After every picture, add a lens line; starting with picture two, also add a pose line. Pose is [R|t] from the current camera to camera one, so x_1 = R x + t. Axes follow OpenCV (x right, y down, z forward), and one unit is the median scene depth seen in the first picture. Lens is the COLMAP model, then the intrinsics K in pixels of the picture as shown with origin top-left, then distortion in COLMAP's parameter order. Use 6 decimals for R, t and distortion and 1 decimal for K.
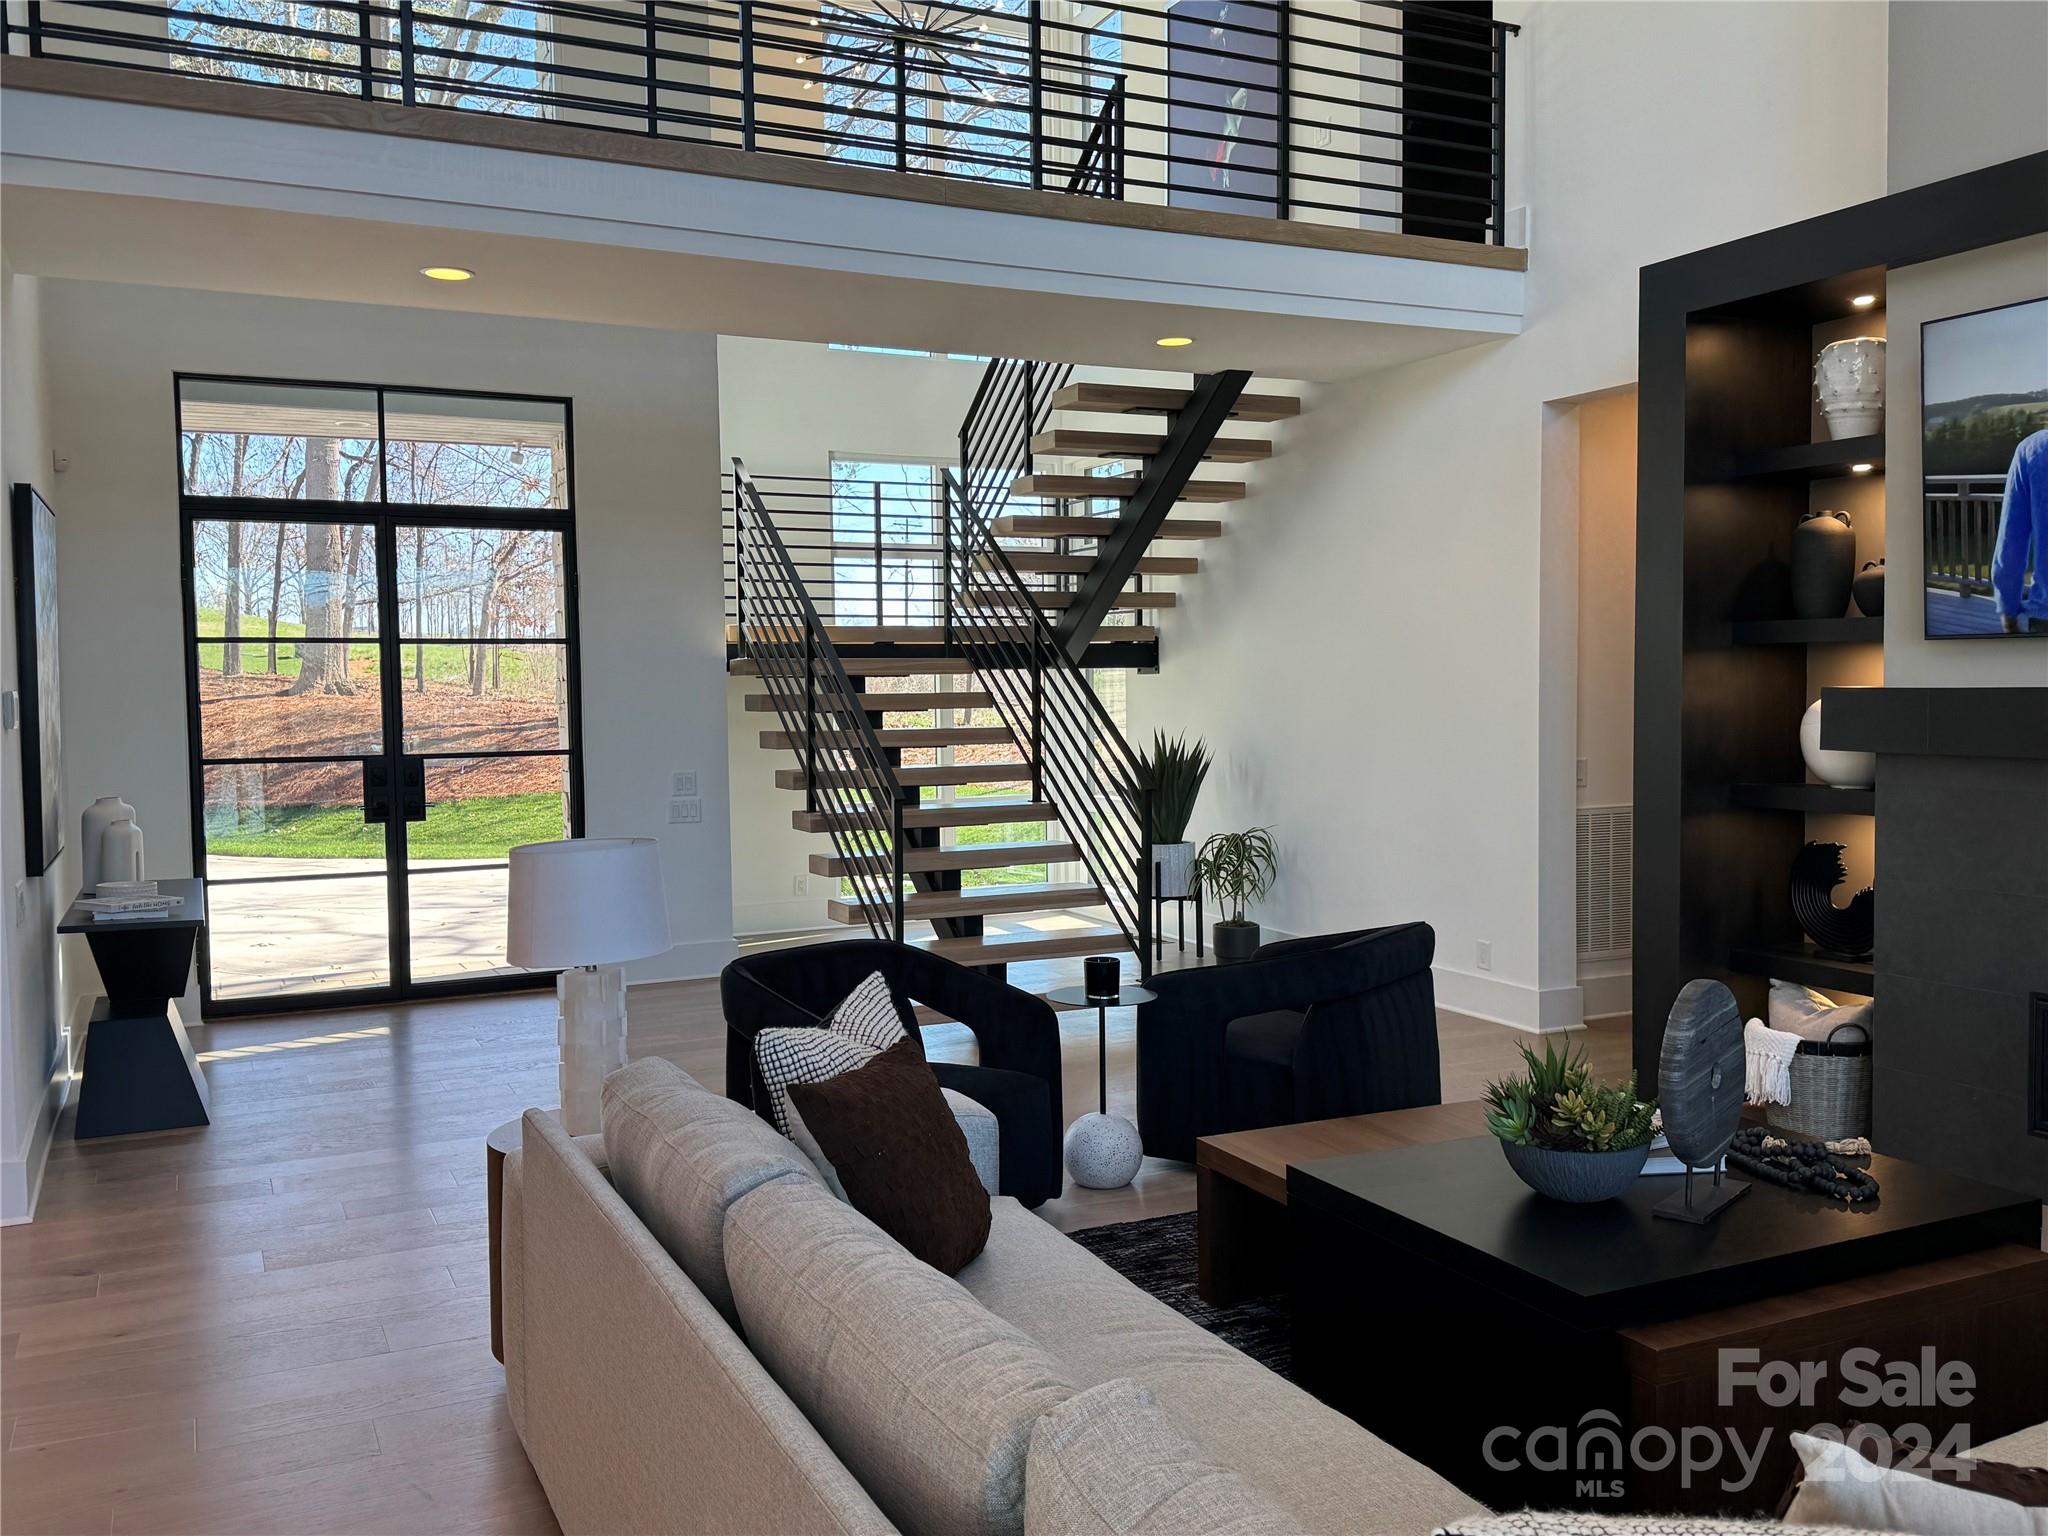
lens RADIAL K [[1717.2, 0, 1024.0], [0, 1717.2, 768.0], [0, 0, 1]] dist [0.001896, -0.001669]
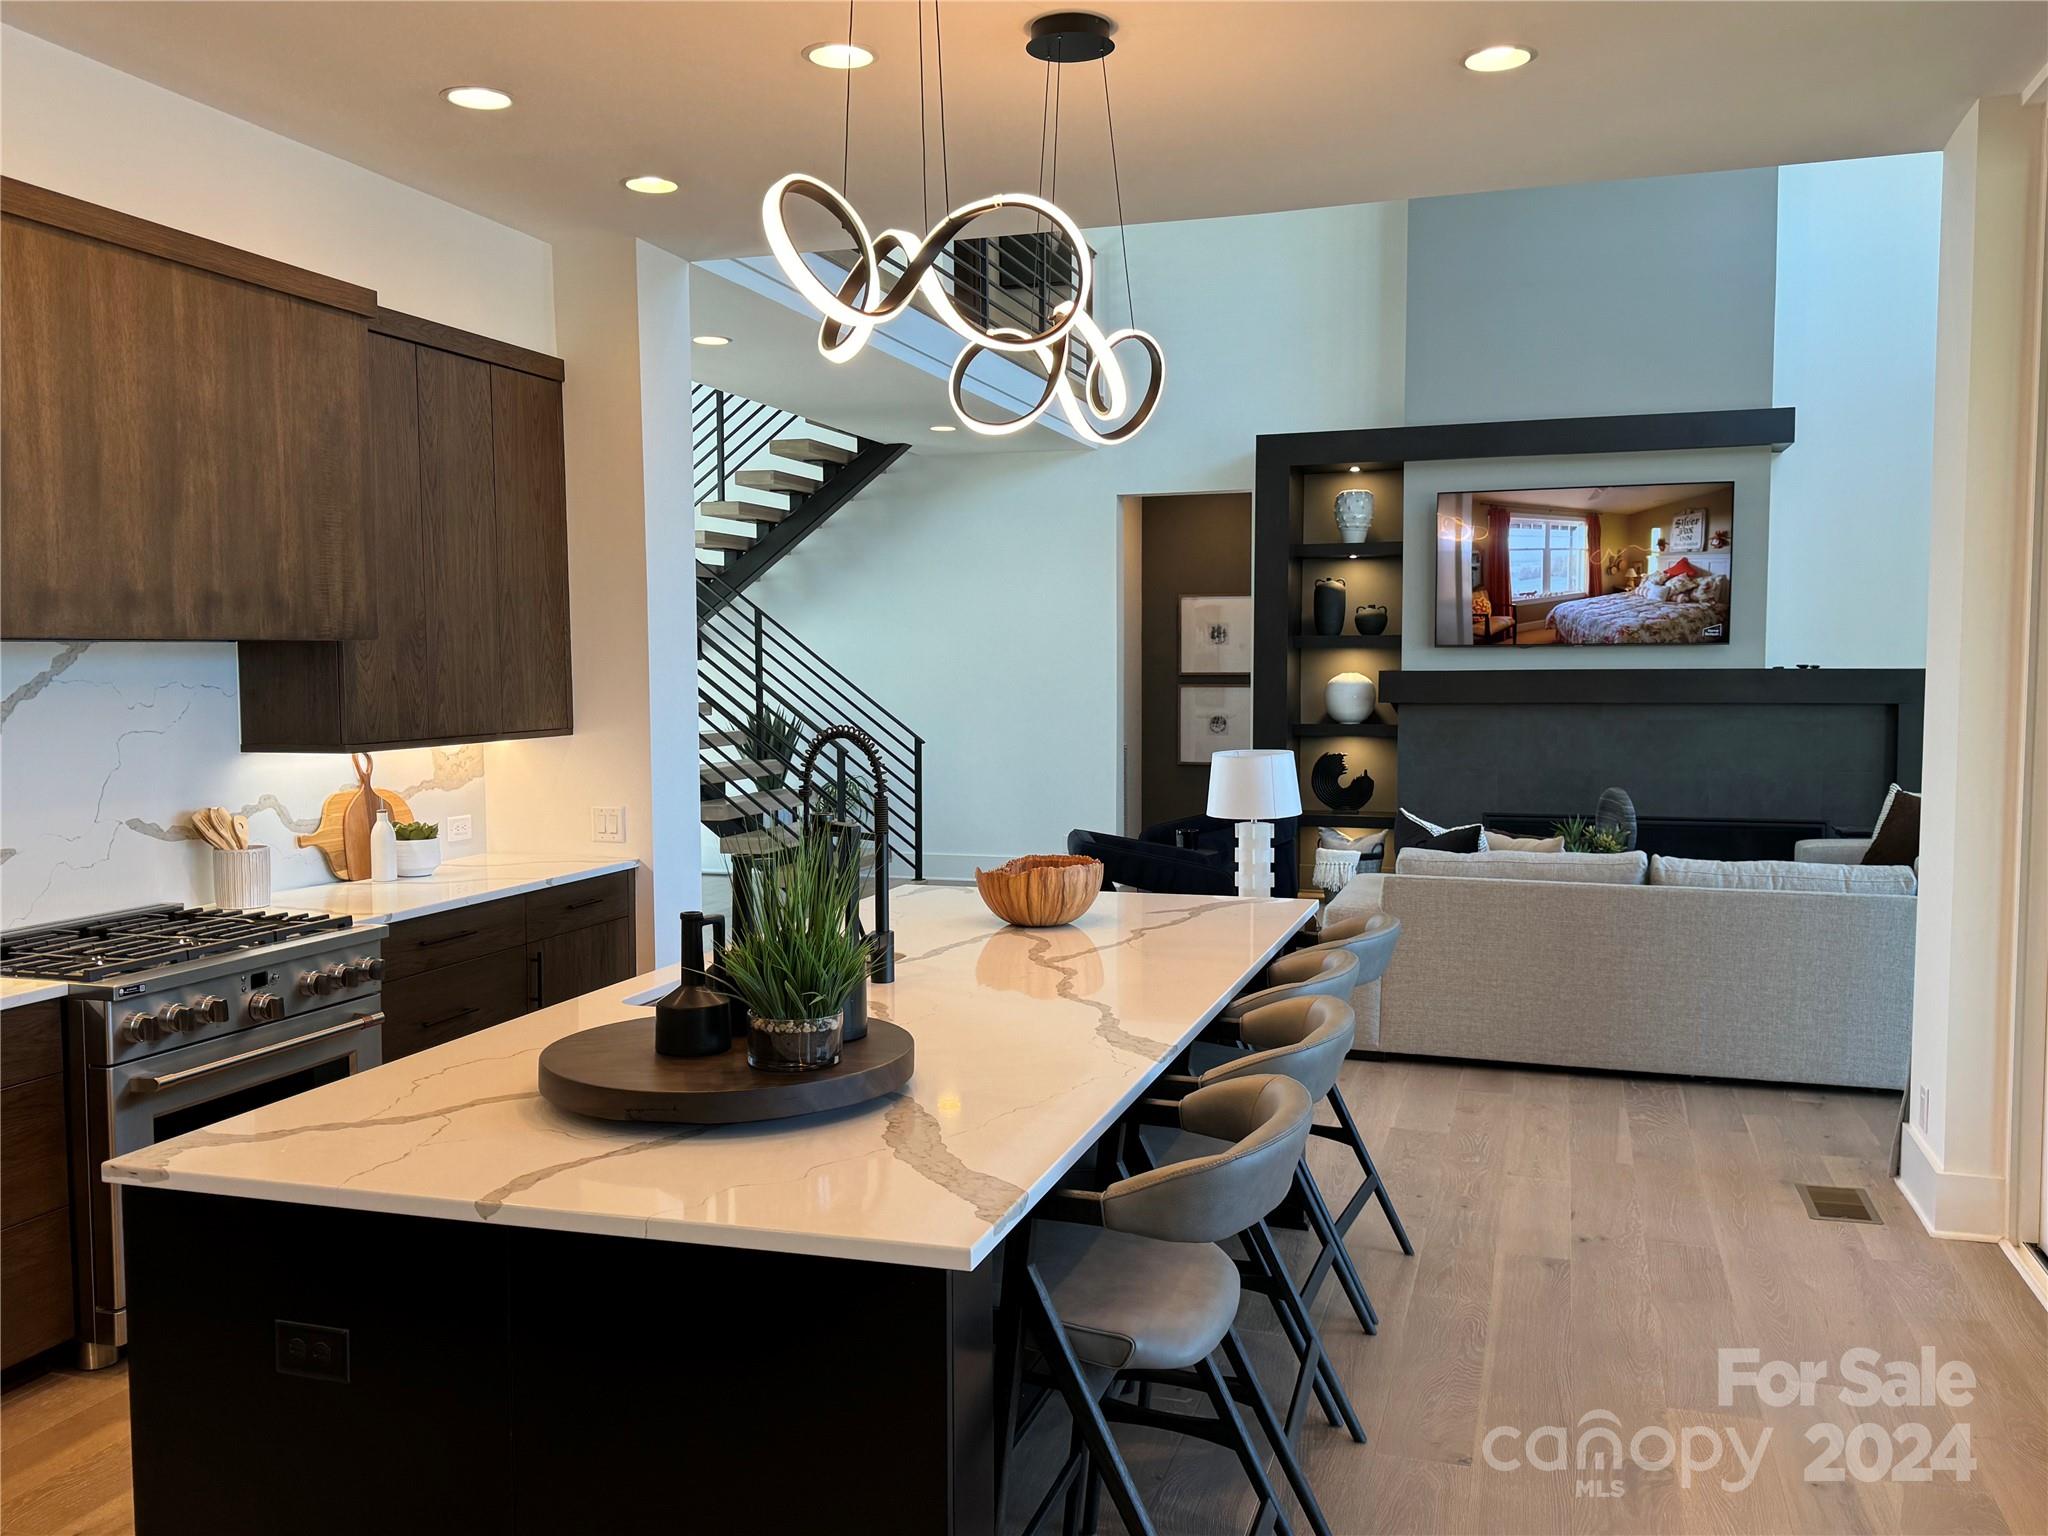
lens RADIAL K [[1717.2, 0, 1024.0], [0, 1717.2, 768.0], [0, 0, 1]] dist [0.001896, -0.001669]
pose [[0.684202, -0.035601, 0.728423, -1.130712], [0.031002, 0.999325, 0.019721, 0.011907], [-0.728633, 0.009090, 0.684844, -0.041816]]
